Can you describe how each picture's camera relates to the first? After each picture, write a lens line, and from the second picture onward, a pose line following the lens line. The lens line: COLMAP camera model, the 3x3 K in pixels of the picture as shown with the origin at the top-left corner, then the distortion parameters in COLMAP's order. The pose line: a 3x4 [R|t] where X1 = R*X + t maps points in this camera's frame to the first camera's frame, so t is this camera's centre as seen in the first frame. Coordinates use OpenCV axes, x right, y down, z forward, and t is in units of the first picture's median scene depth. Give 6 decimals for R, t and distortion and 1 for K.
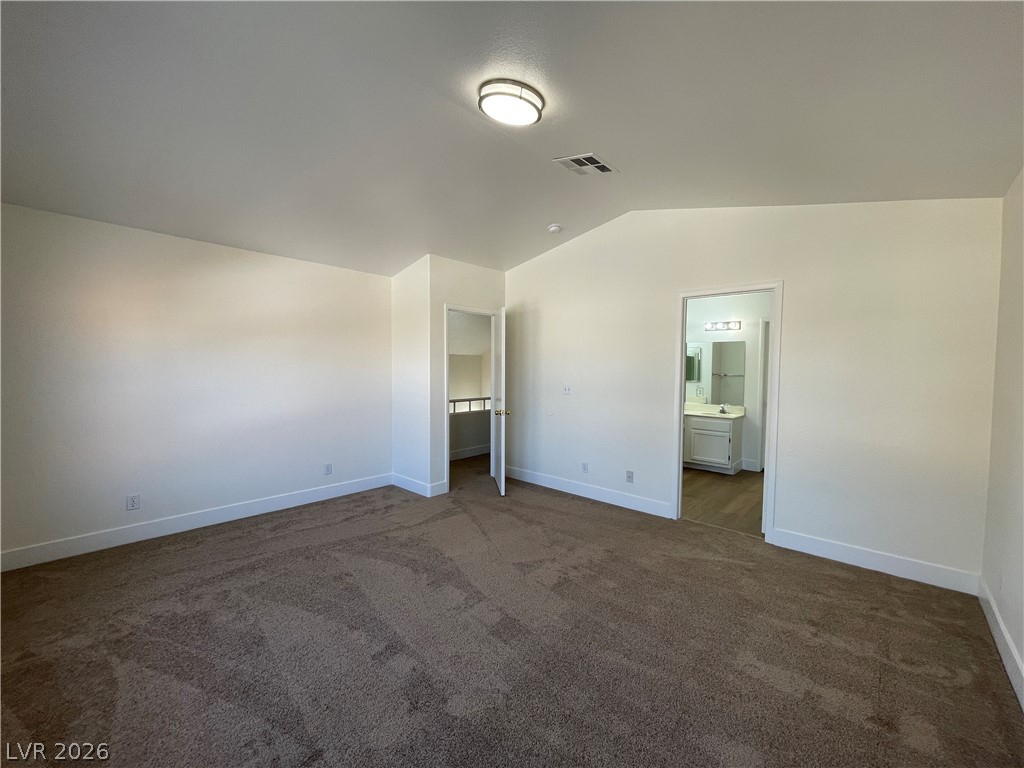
lens RADIAL K [[410.5, 0, 516.0], [0, 410.5, 381.9], [0, 0, 1]] dist [0.000628, 0.000077]
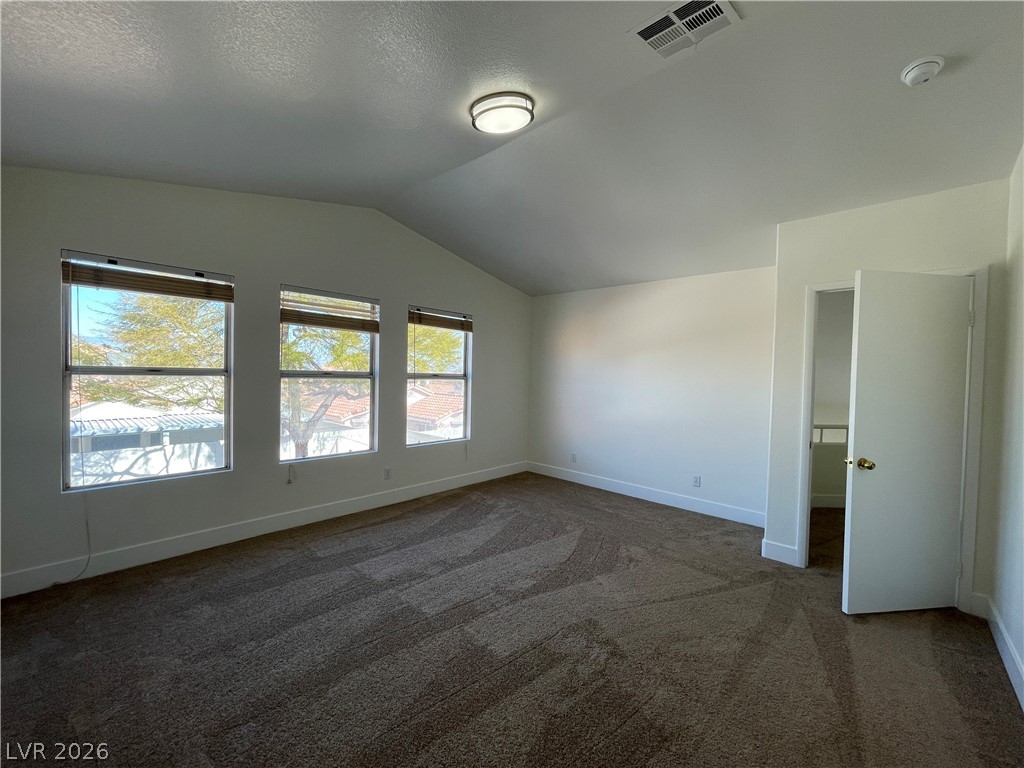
lens RADIAL K [[414.6, 0, 512.0], [0, 414.6, 384.0], [0, 0, 1]] dist [0.002251, 0.000470]
pose [[-0.023766, 0.001399, -0.999717, 0.614554], [-0.068822, 0.997624, 0.003032, 0.015017], [0.997346, 0.068875, -0.023613, 0.681896]]
